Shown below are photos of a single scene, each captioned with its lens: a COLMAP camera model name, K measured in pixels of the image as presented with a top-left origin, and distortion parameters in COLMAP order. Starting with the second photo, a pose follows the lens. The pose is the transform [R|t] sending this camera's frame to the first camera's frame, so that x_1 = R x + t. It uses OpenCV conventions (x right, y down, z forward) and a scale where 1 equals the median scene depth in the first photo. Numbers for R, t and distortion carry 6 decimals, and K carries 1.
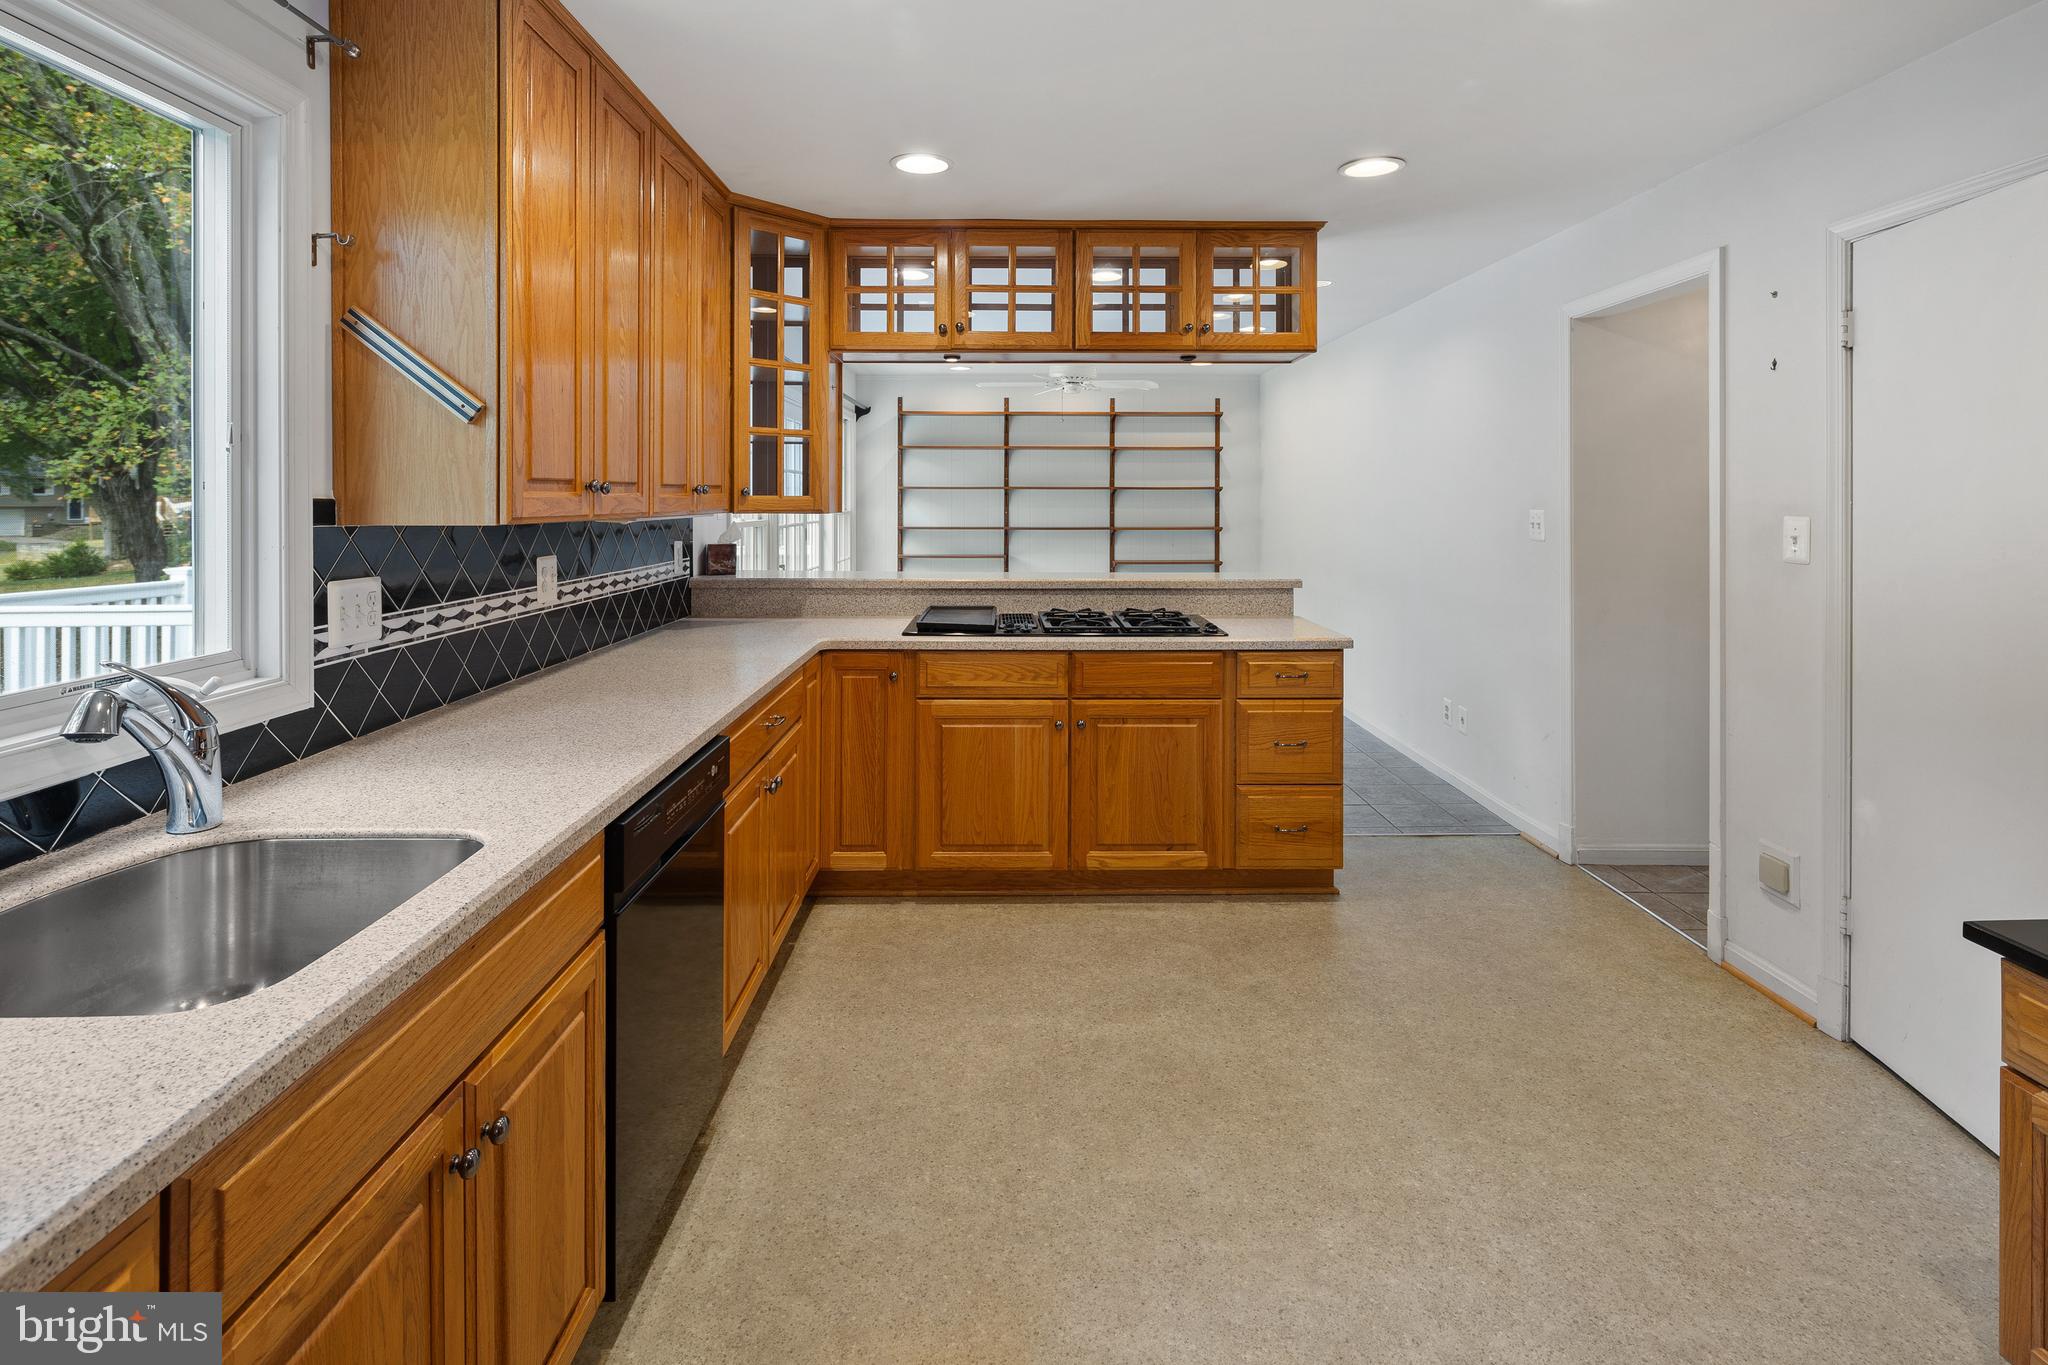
lens RADIAL K [[991.8, 0, 1023.8], [0, 991.8, 483.7], [0, 0, 1]] dist [0.000241, -0.000607]
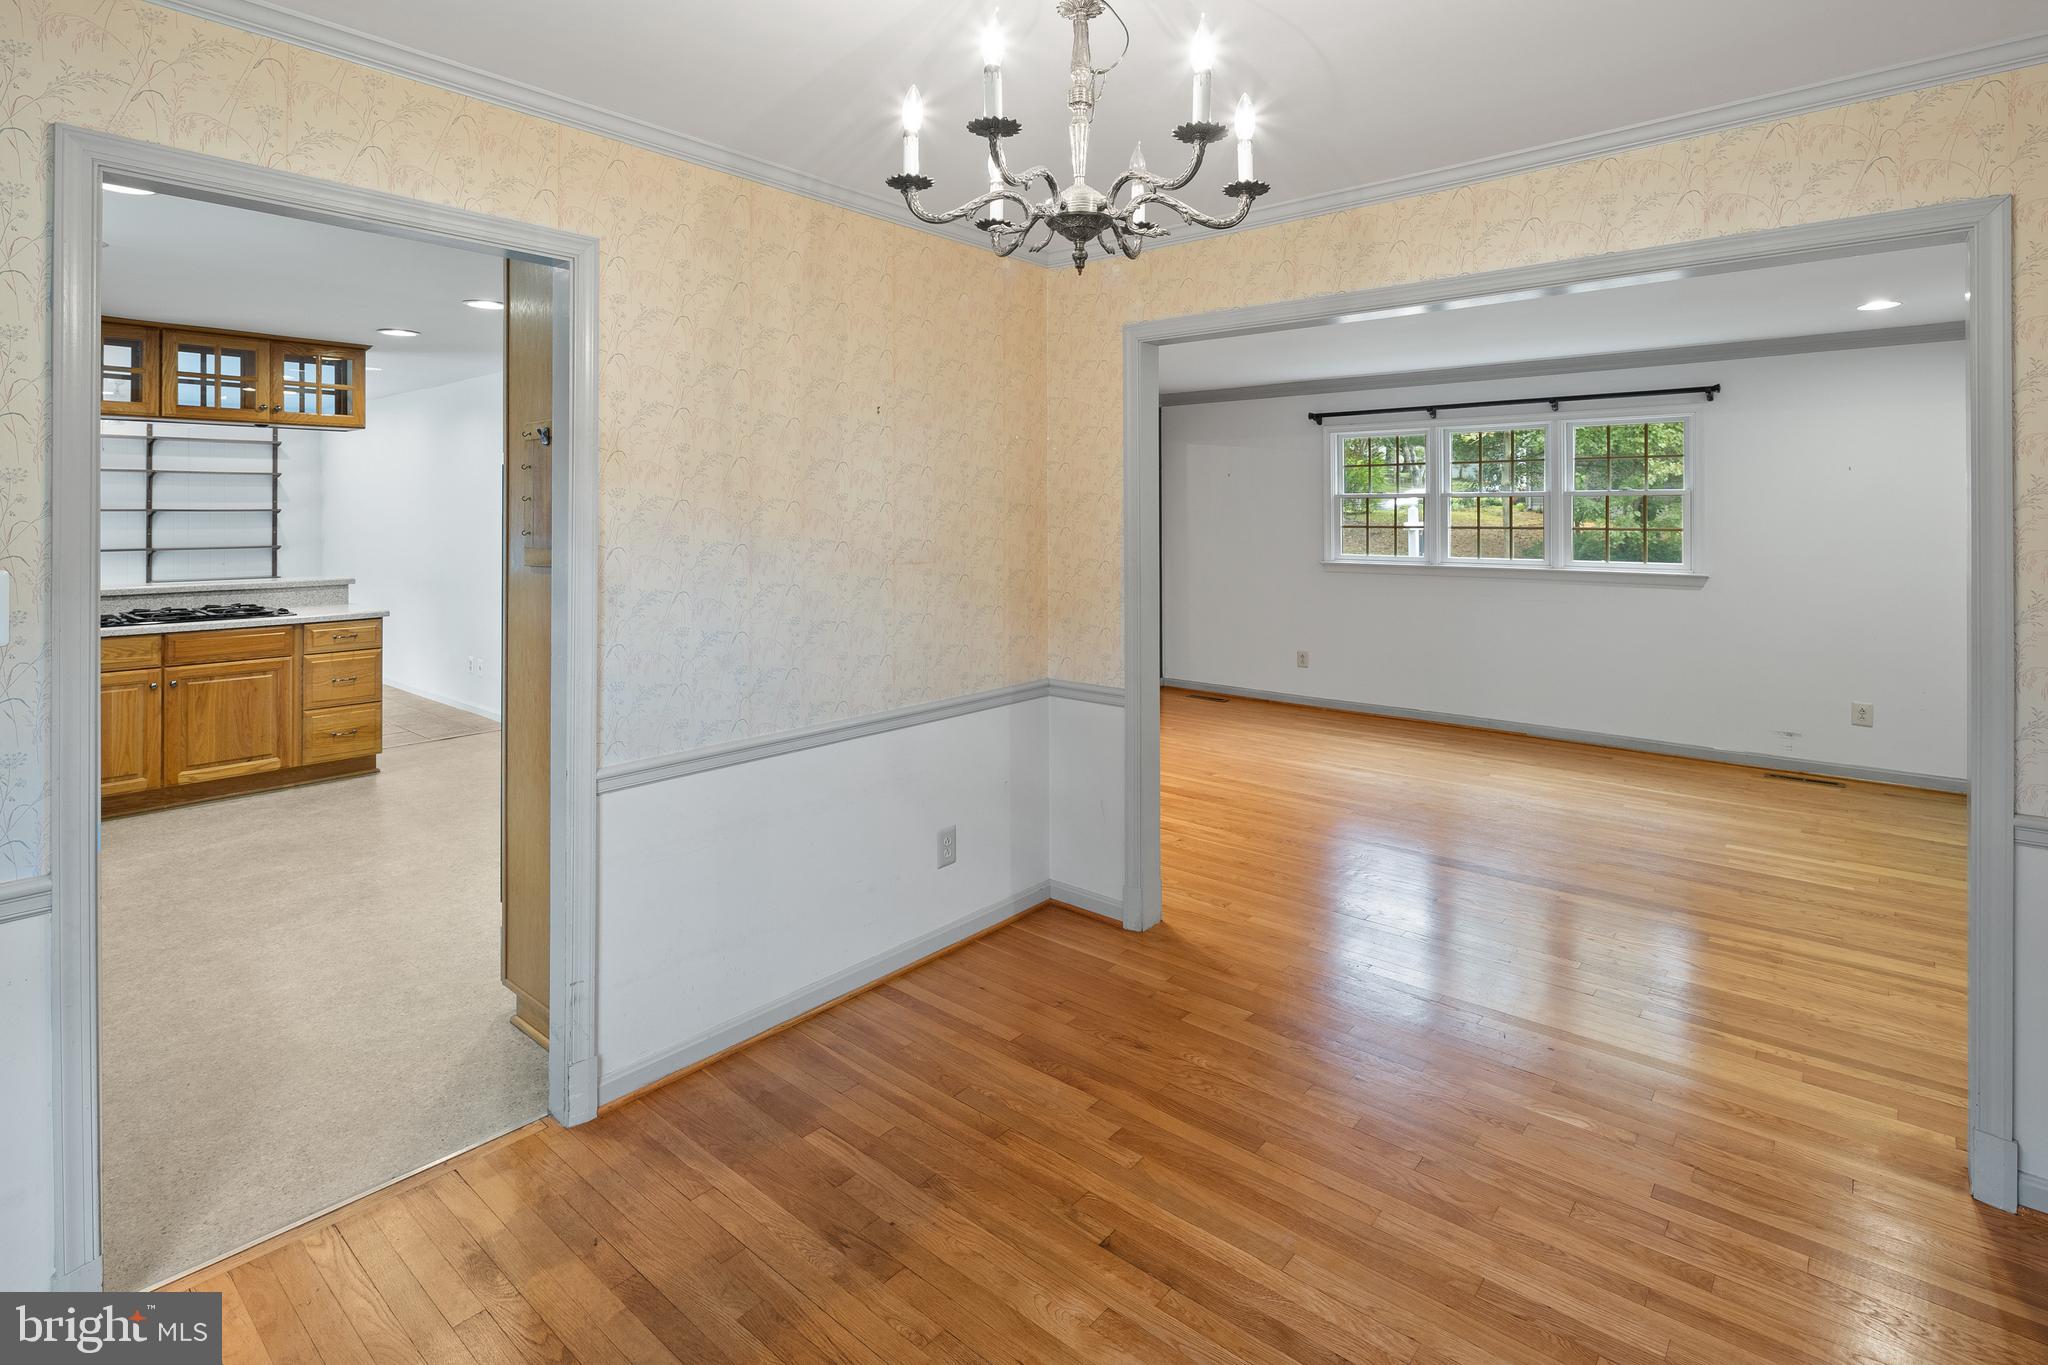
lens RADIAL K [[1004.4, 0, 1021.4], [0, 1004.4, 512.9], [0, 0, 1]] dist [0.000738, -0.000505]
pose [[0.665256, -0.002397, 0.746611, -0.198306], [-0.009361, 0.999889, 0.011552, -0.030545], [-0.746557, -0.014674, 0.665160, -0.825904]]
